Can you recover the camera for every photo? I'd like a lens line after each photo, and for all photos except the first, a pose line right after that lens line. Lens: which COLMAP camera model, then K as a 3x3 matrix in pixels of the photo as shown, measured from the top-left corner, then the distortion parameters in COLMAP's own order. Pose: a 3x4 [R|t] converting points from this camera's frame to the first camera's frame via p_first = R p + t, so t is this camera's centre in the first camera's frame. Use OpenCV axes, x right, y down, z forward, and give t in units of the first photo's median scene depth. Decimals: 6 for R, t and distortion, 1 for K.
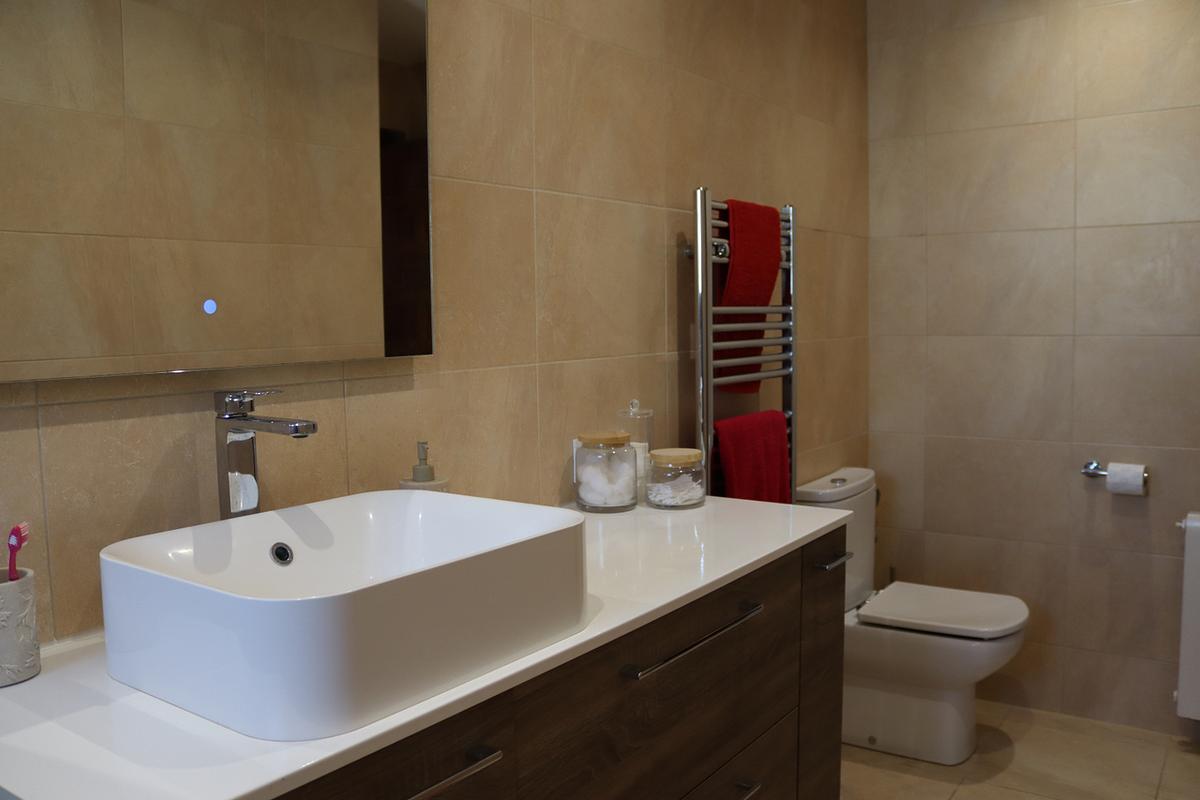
lens RADIAL K [[993.7, 0, 601.3], [0, 993.7, 401.2], [0, 0, 1]] dist [-0.161432, 0.137999]
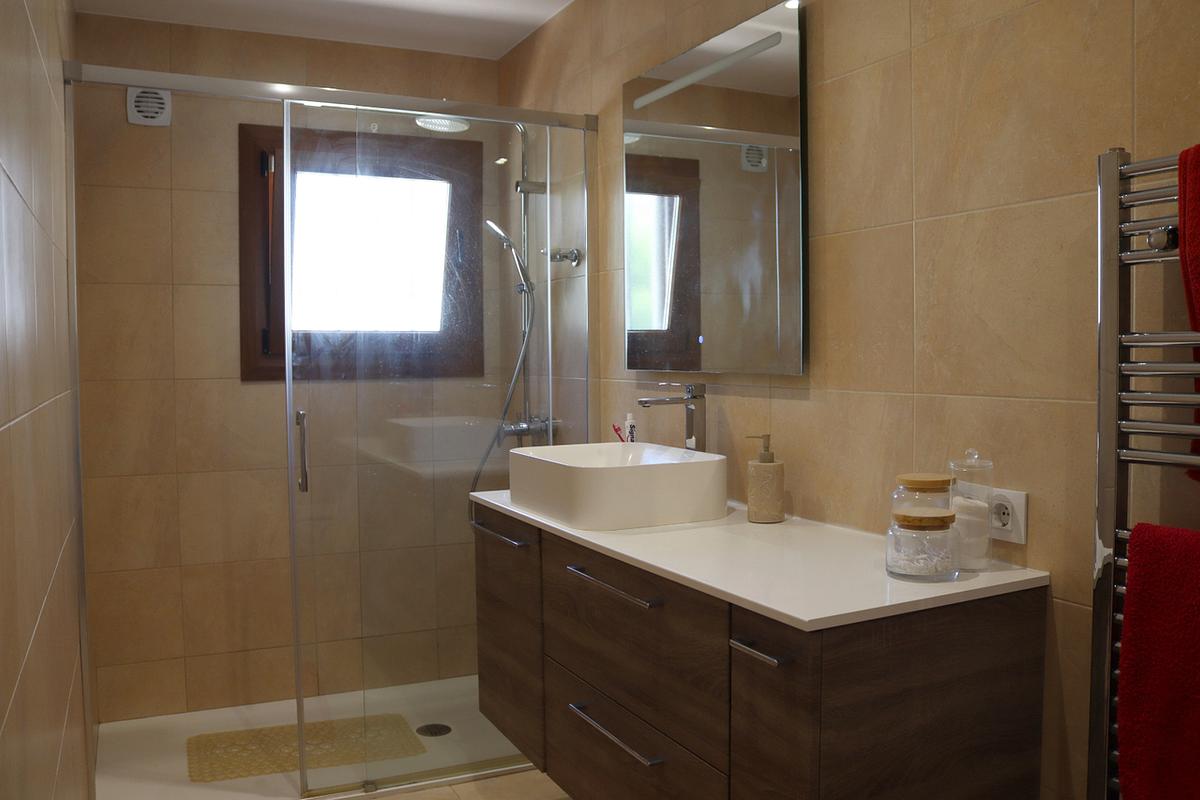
lens RADIAL K [[993.7, 0, 600.8], [0, 993.7, 397.9], [0, 0, 1]] dist [-0.161432, 0.137999]
pose [[-0.475751, 0.064643, -0.877201, 0.955986], [-0.059012, 0.992703, 0.105160, -0.119351], [0.877598, 0.101795, -0.468465, 1.187808]]
